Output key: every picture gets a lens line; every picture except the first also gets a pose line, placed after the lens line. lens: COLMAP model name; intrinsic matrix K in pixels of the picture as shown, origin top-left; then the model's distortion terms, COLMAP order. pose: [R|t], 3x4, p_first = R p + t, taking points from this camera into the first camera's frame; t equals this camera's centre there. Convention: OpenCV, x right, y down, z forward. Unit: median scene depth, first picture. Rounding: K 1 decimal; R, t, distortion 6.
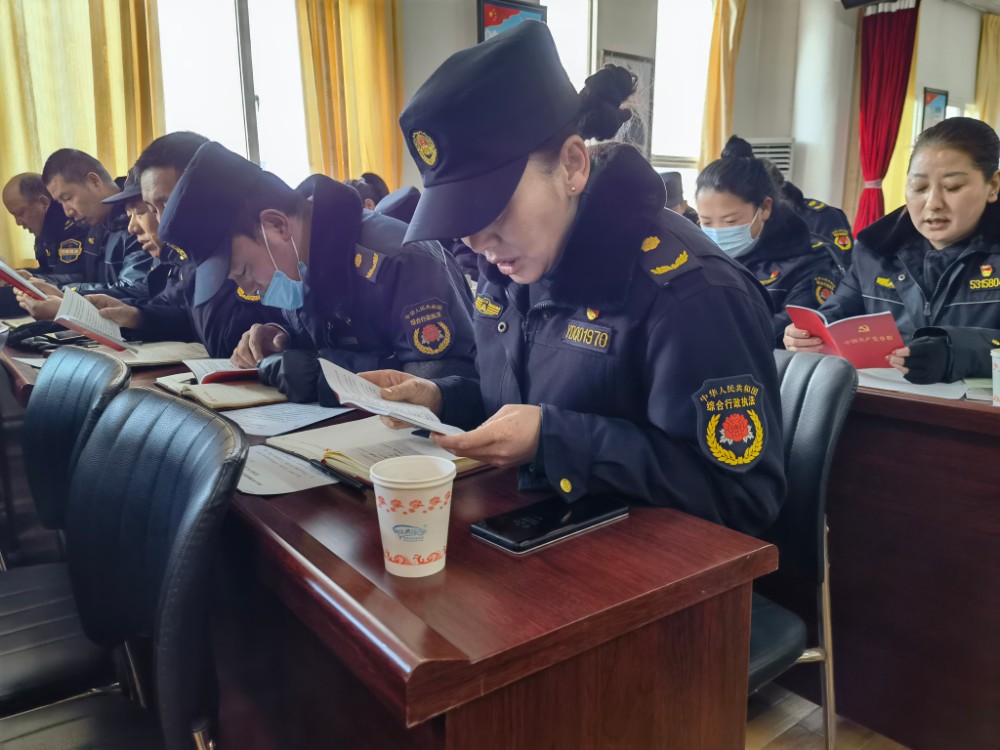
lens RADIAL K [[834.3, 0, 500.0], [0, 834.3, 375.0], [0, 0, 1]] dist [0.011469, 0.014000]
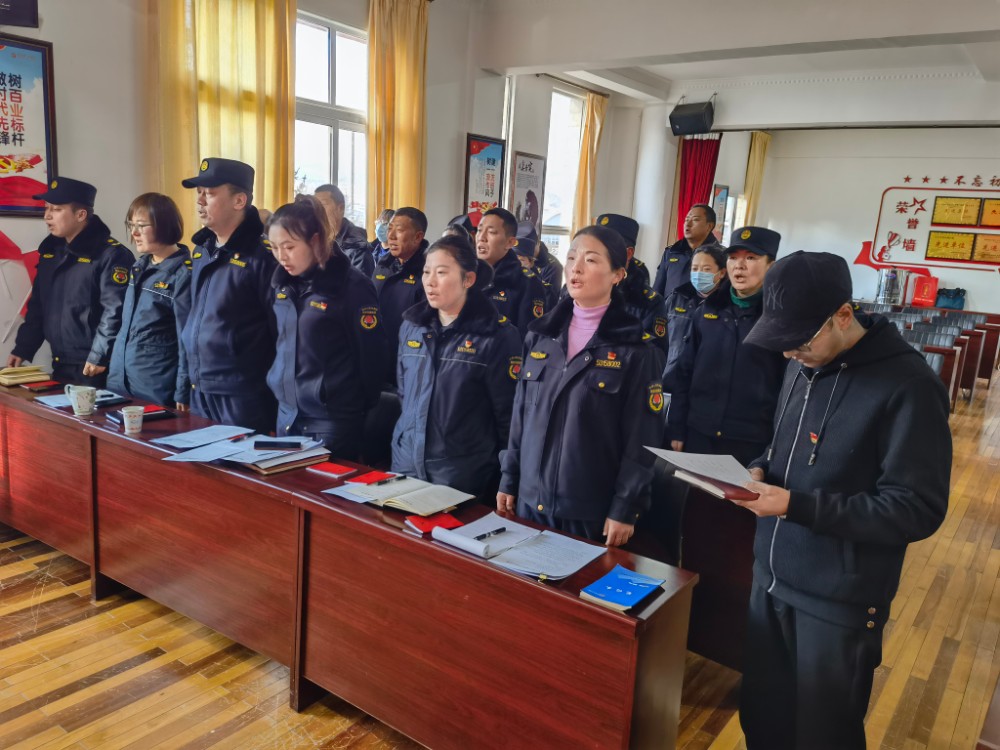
lens RADIAL K [[790.9, 0, 456.7], [0, 790.9, 383.9], [0, 0, 1]] dist [0.041303, 0.001430]
pose [[0.974798, 0.013454, 0.222685, -1.004444], [-0.021955, 0.999120, 0.035744, -0.176601], [-0.222009, -0.039732, 0.974235, -1.094110]]
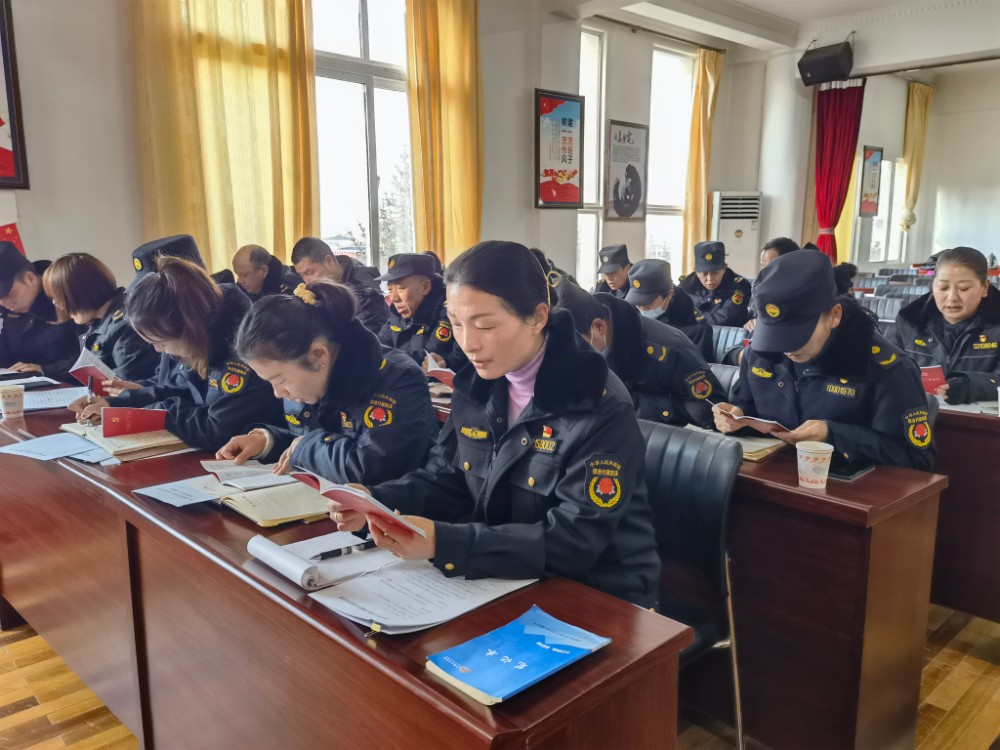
lens RADIAL K [[790.9, 0, 456.7], [0, 790.9, 383.9], [0, 0, 1]] dist [0.041303, 0.001430]
pose [[0.999359, -0.004435, 0.035514, -0.546929], [0.004218, 0.999972, 0.006182, -0.042917], [-0.035540, -0.006029, 0.999350, -0.598138]]
